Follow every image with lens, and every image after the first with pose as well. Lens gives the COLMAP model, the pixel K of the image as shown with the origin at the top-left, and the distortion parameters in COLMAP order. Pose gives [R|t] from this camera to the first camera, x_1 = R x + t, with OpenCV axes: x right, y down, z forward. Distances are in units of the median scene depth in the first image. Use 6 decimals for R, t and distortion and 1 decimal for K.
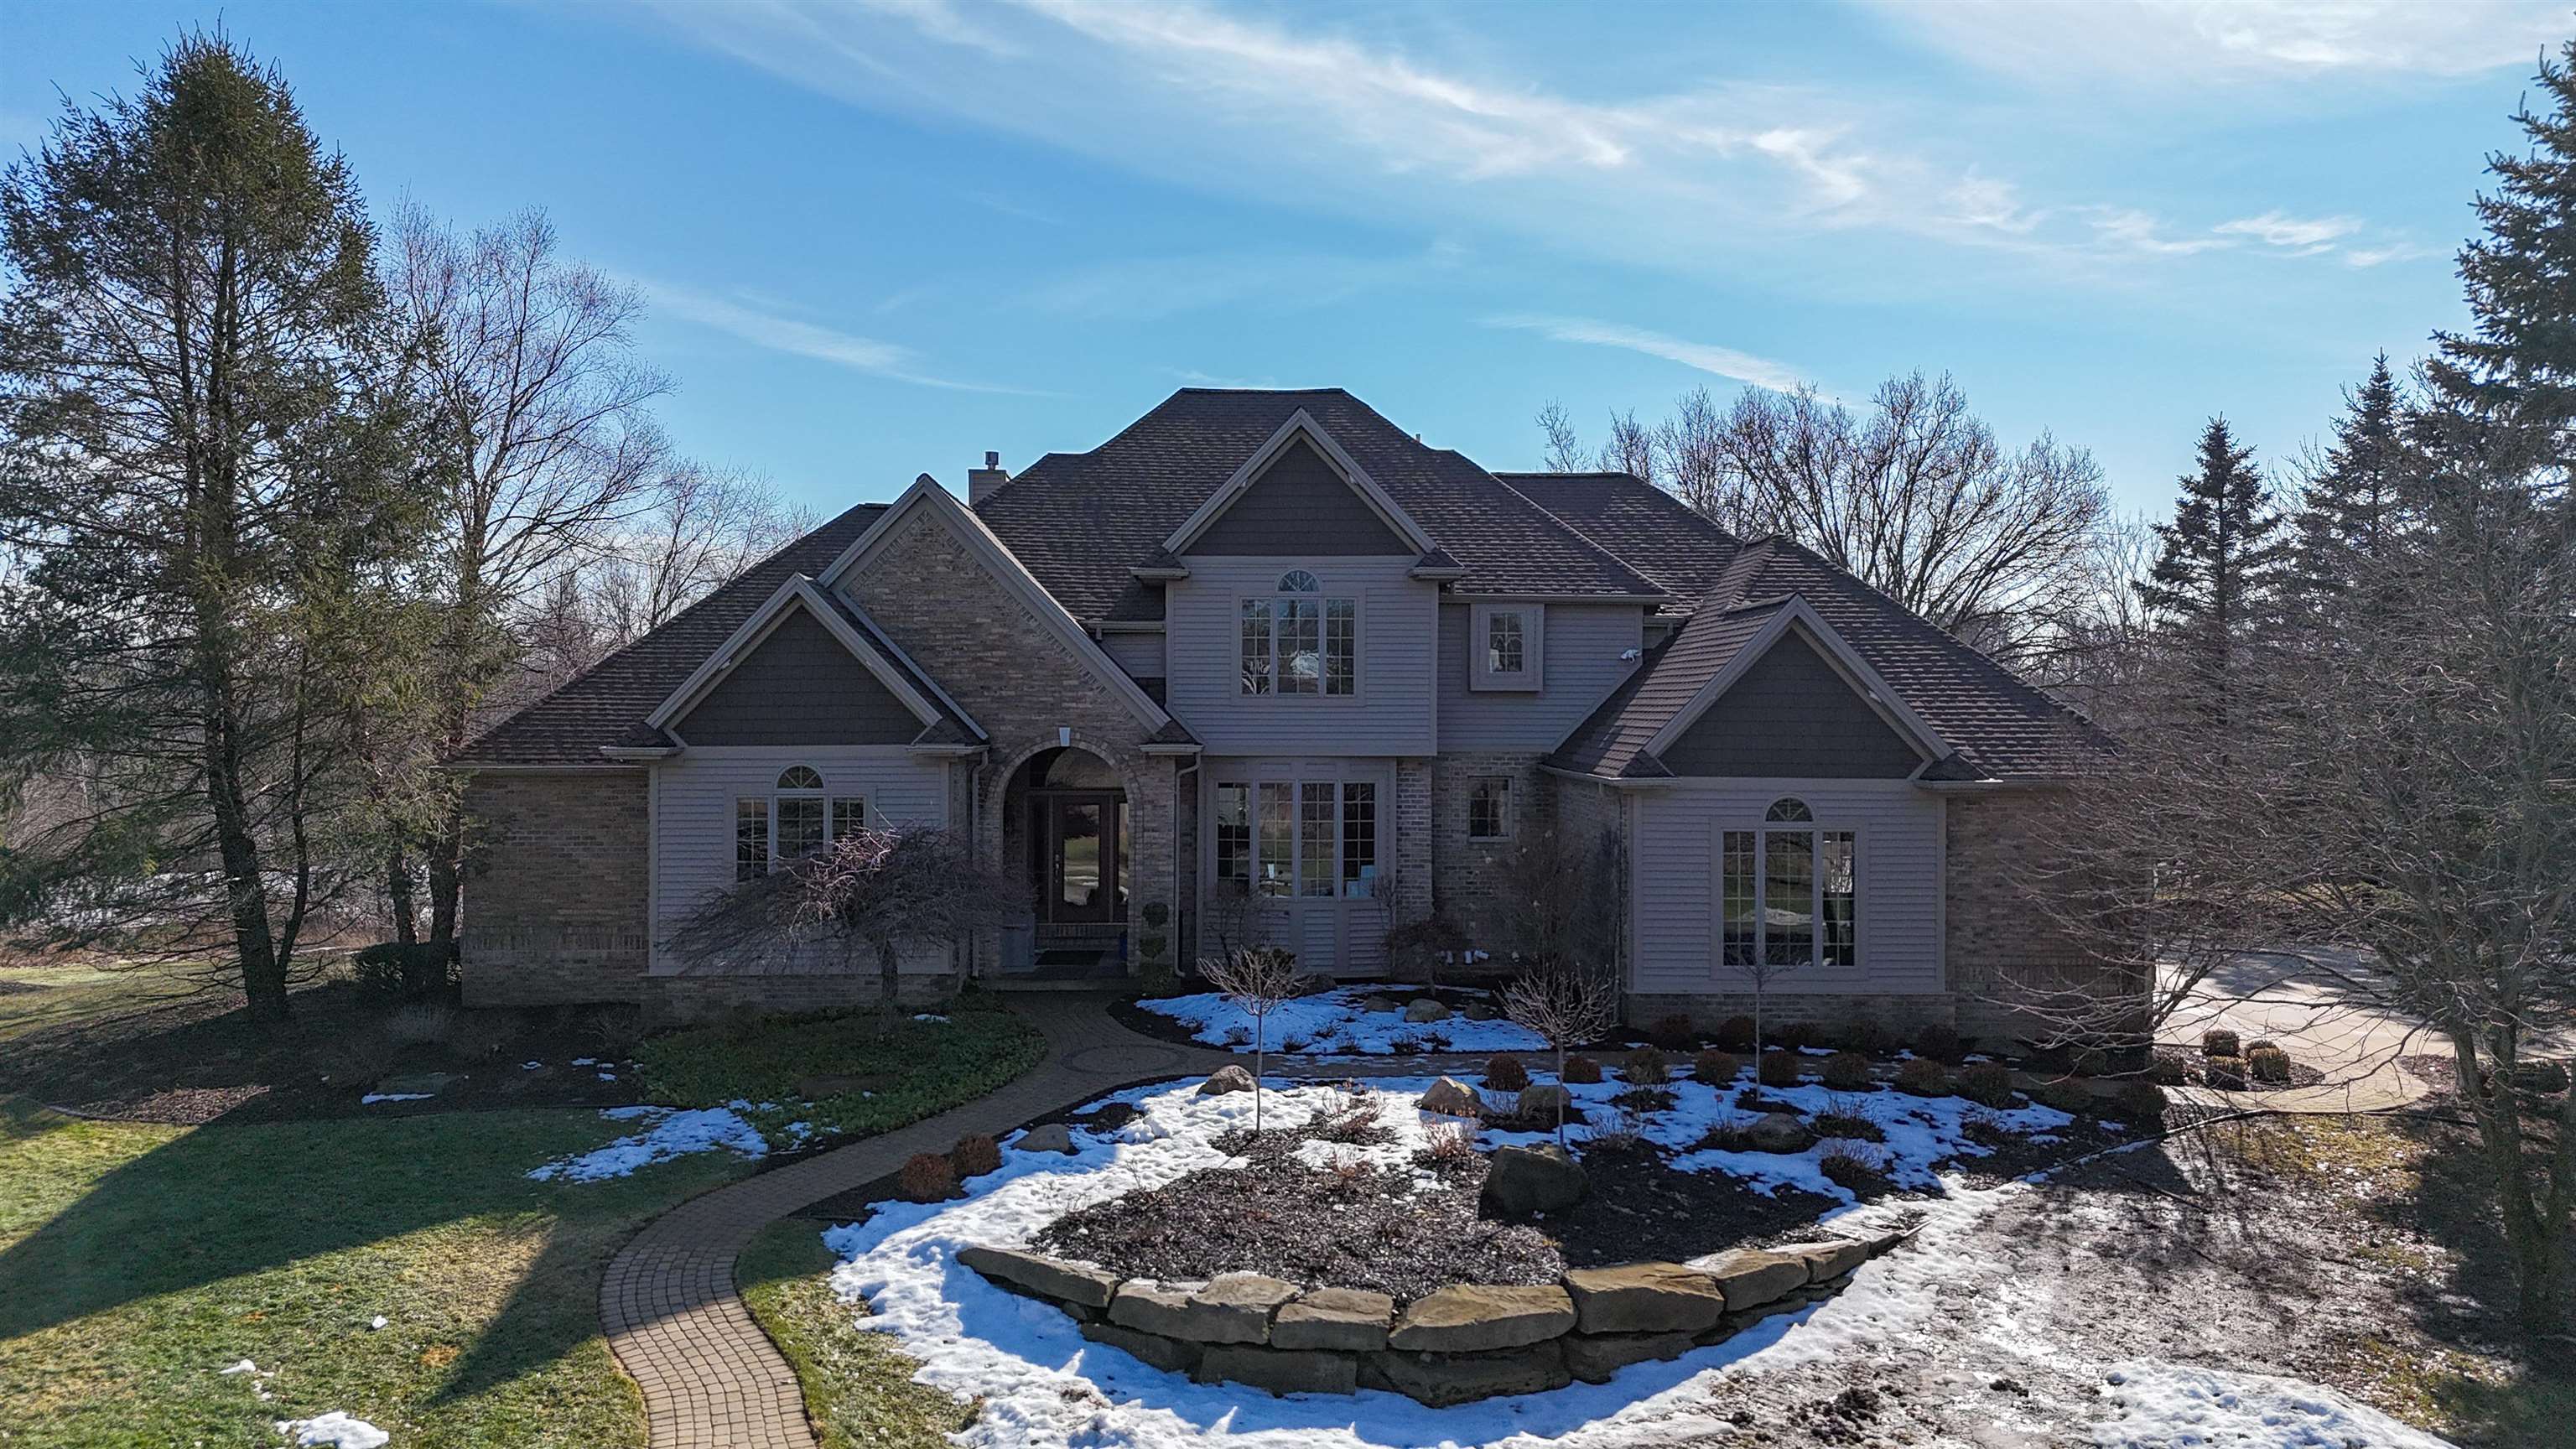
lens RADIAL K [[1881.1, 0, 1282.3], [0, 1881.1, 719.0], [0, 0, 1]] dist [0.029605, -0.026076]
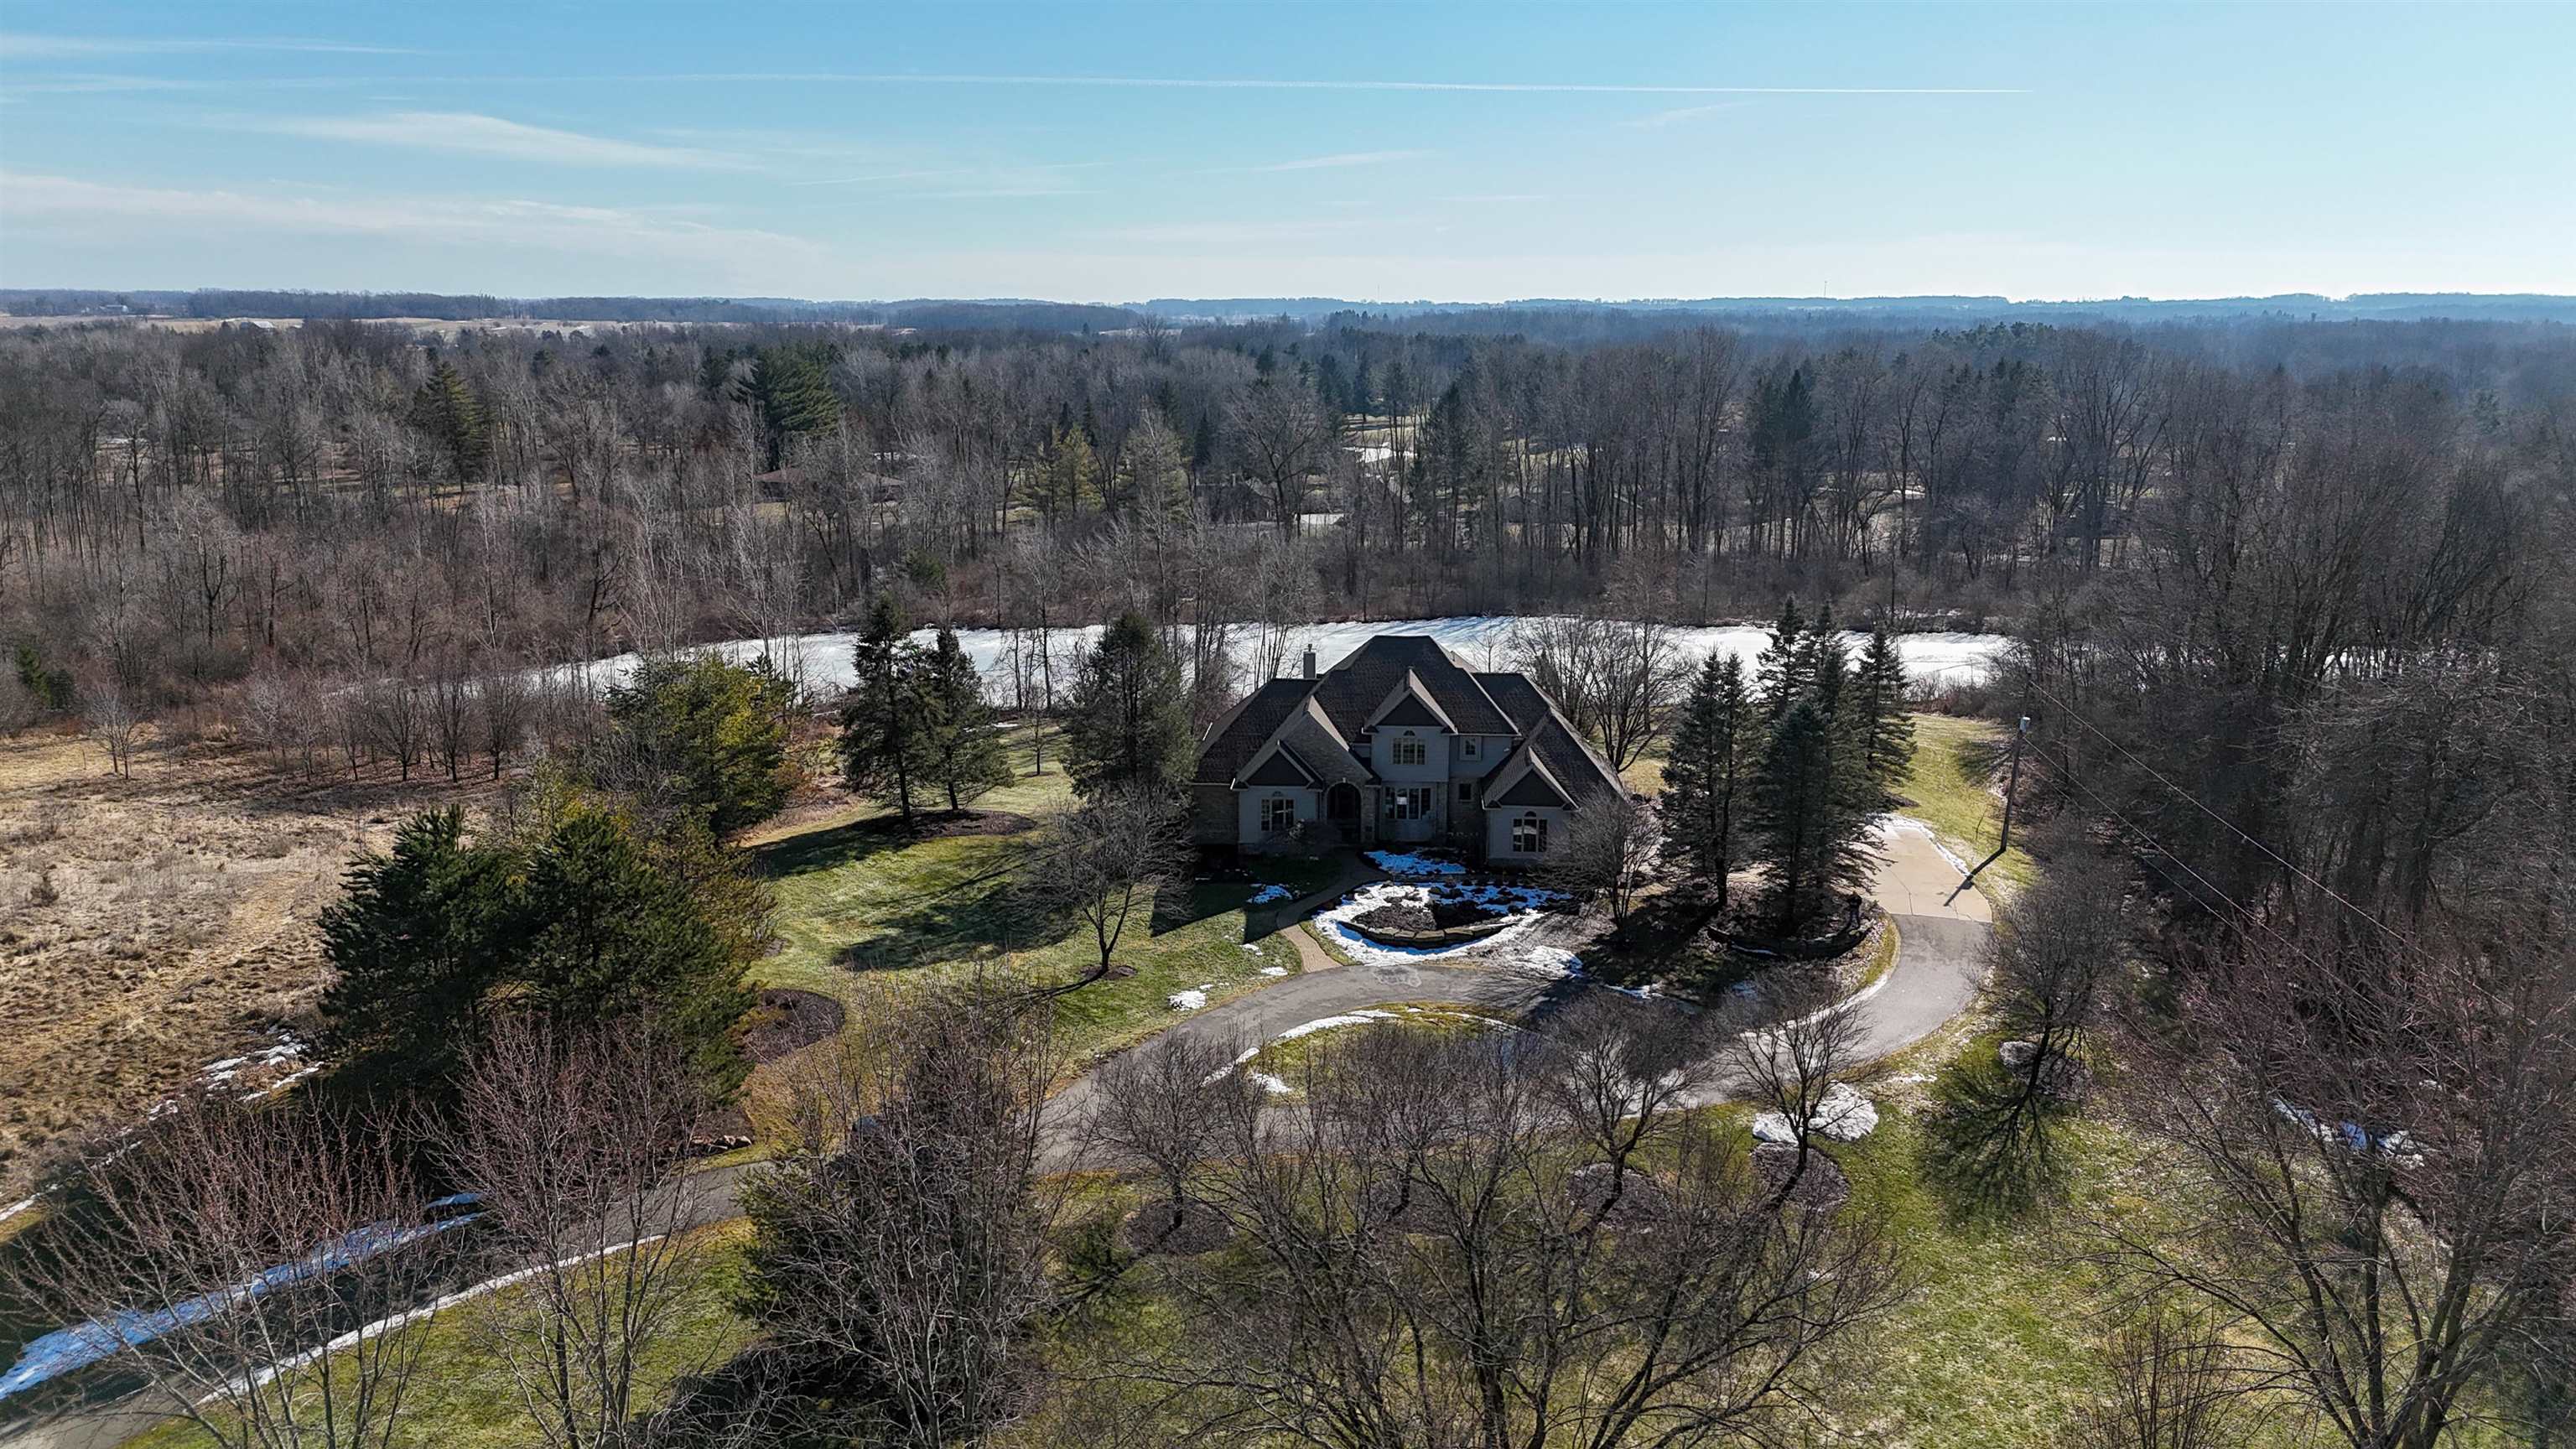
lens RADIAL K [[1881.1, 0, 1286.6], [0, 1881.1, 724.0], [0, 0, 1]] dist [0.029605, -0.026076]
pose [[0.996365, 0.020689, -0.082631, 0.101733], [-0.002957, 0.977872, 0.209185, -1.206324], [0.085131, -0.208180, 0.974379, -3.582691]]
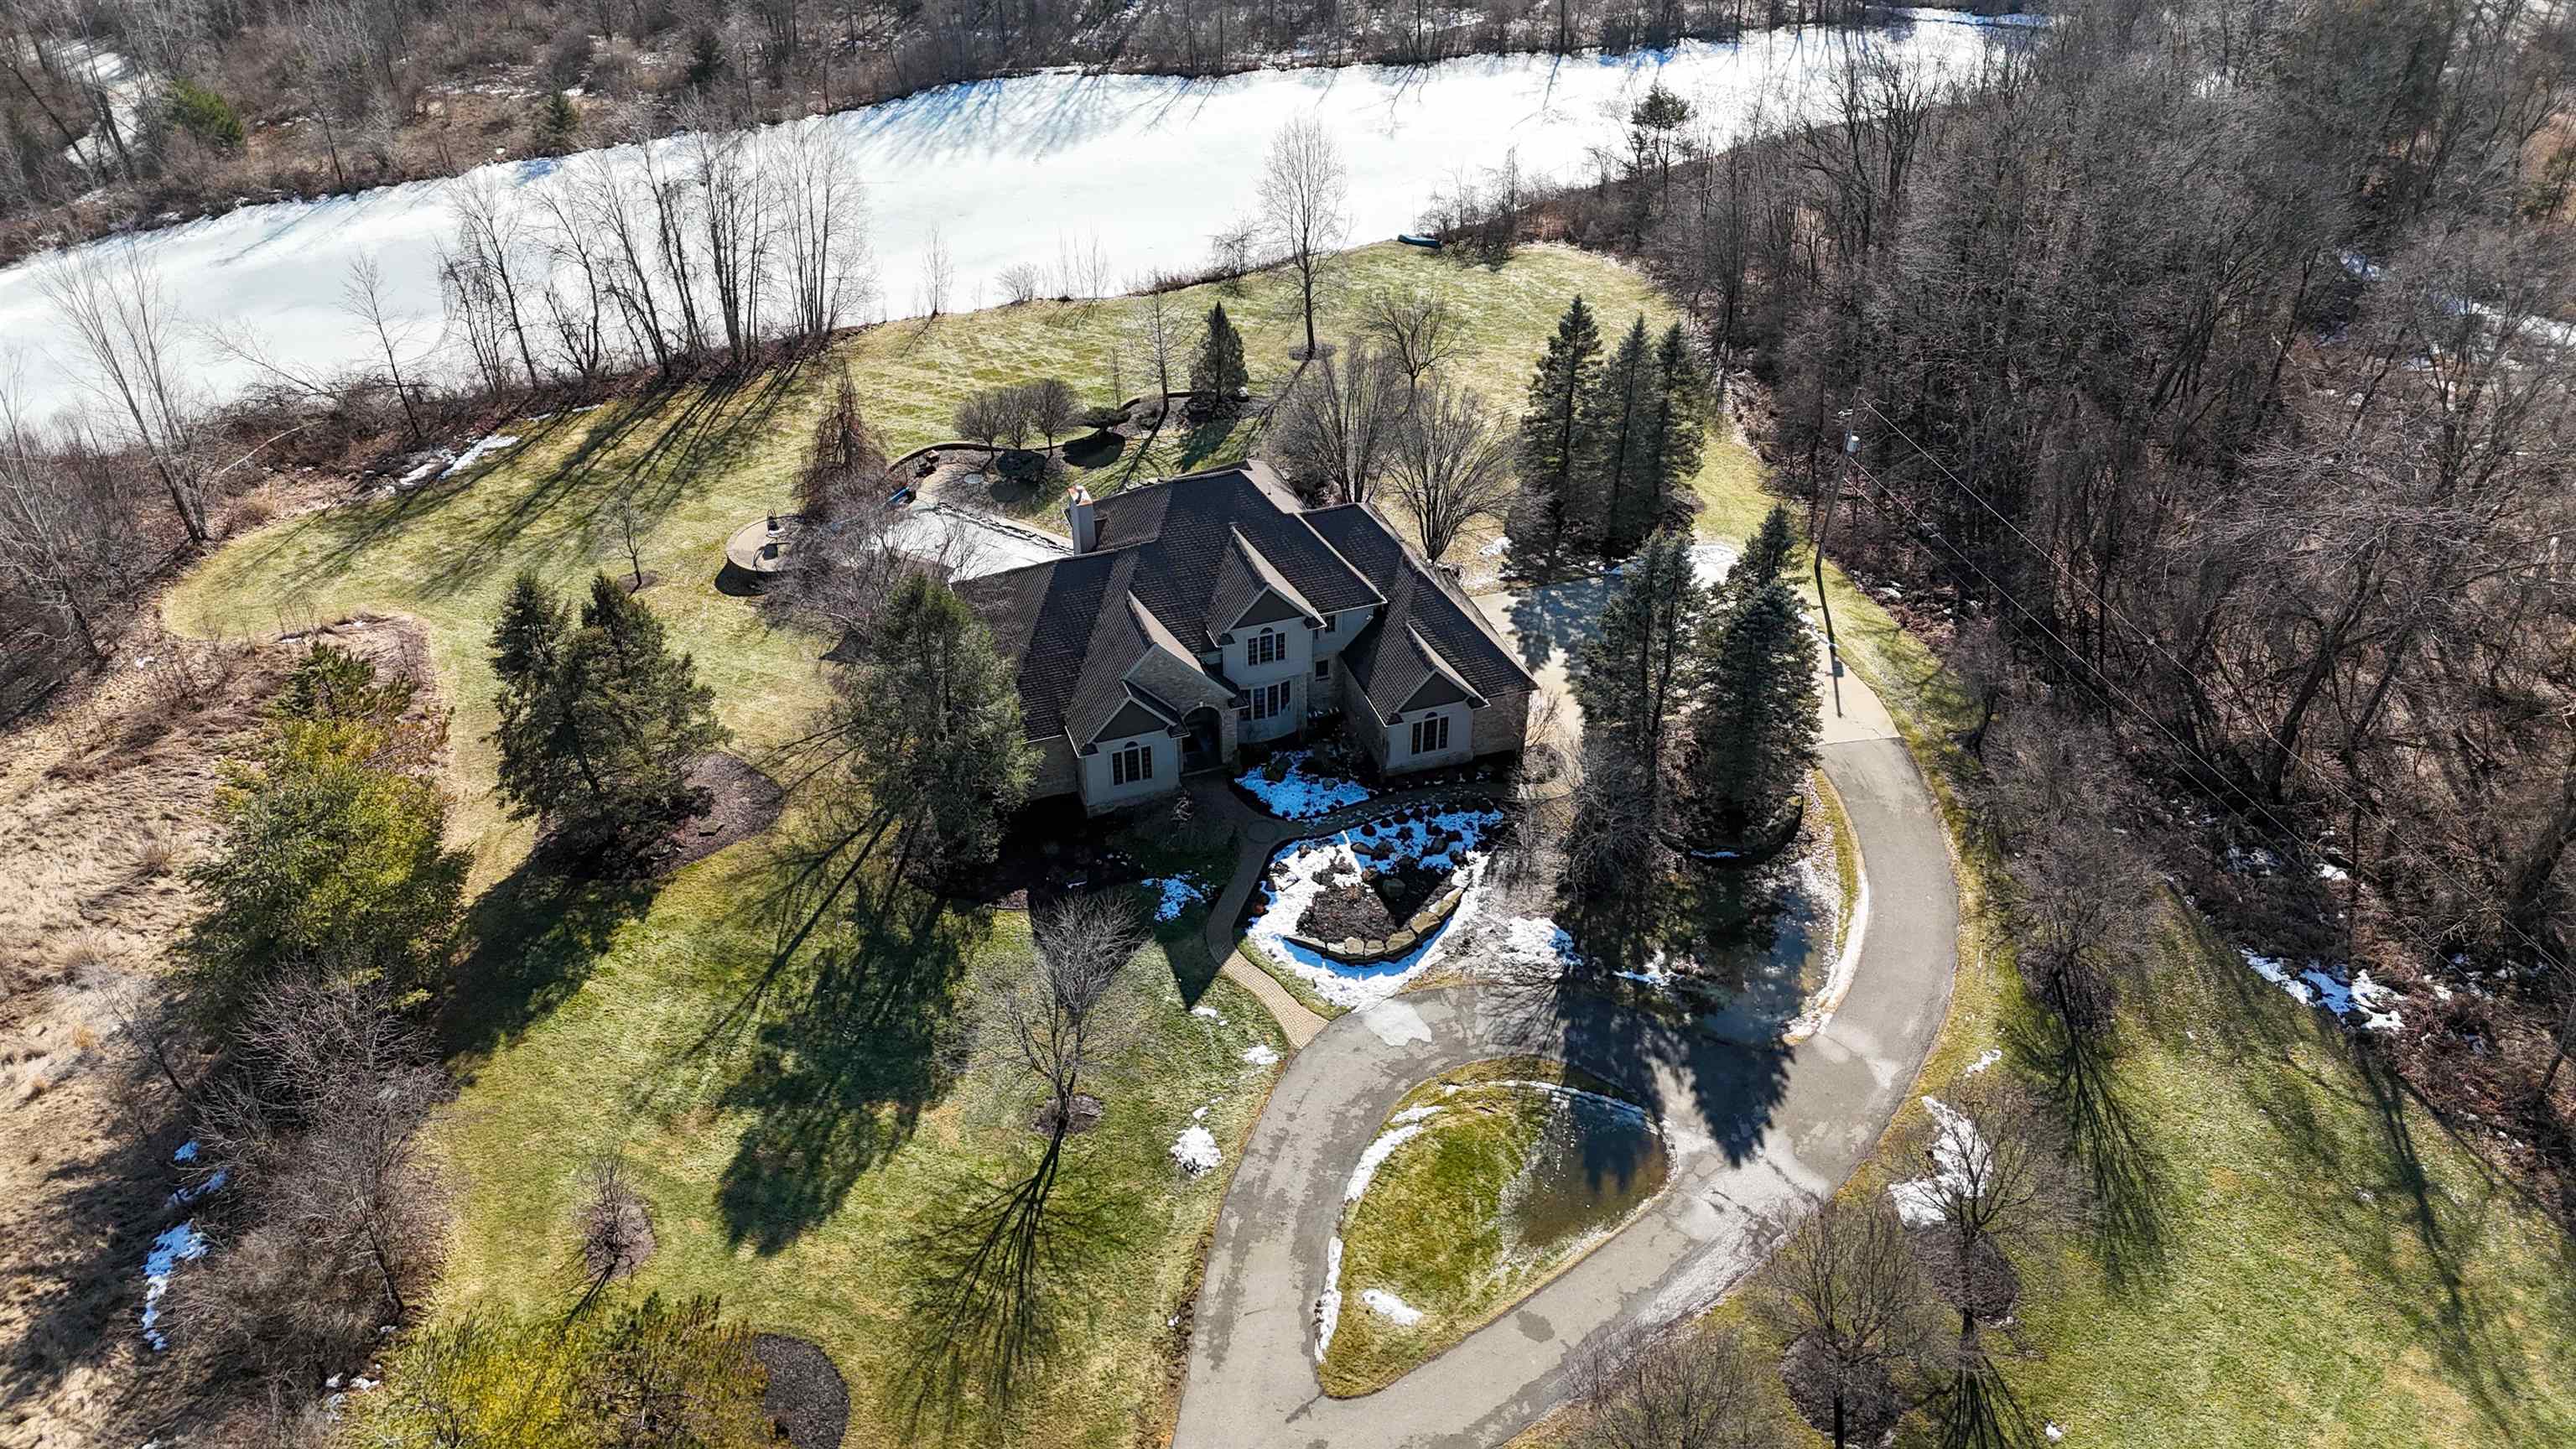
lens RADIAL K [[1881.1, 0, 1282.3], [0, 1881.1, 722.5], [0, 0, 1]] dist [0.029605, -0.026076]
pose [[0.952352, -0.173892, 0.250573, -1.034677], [-0.004525, 0.813404, 0.581682, -2.370068], [-0.304967, -0.555100, 0.773860, -1.910656]]
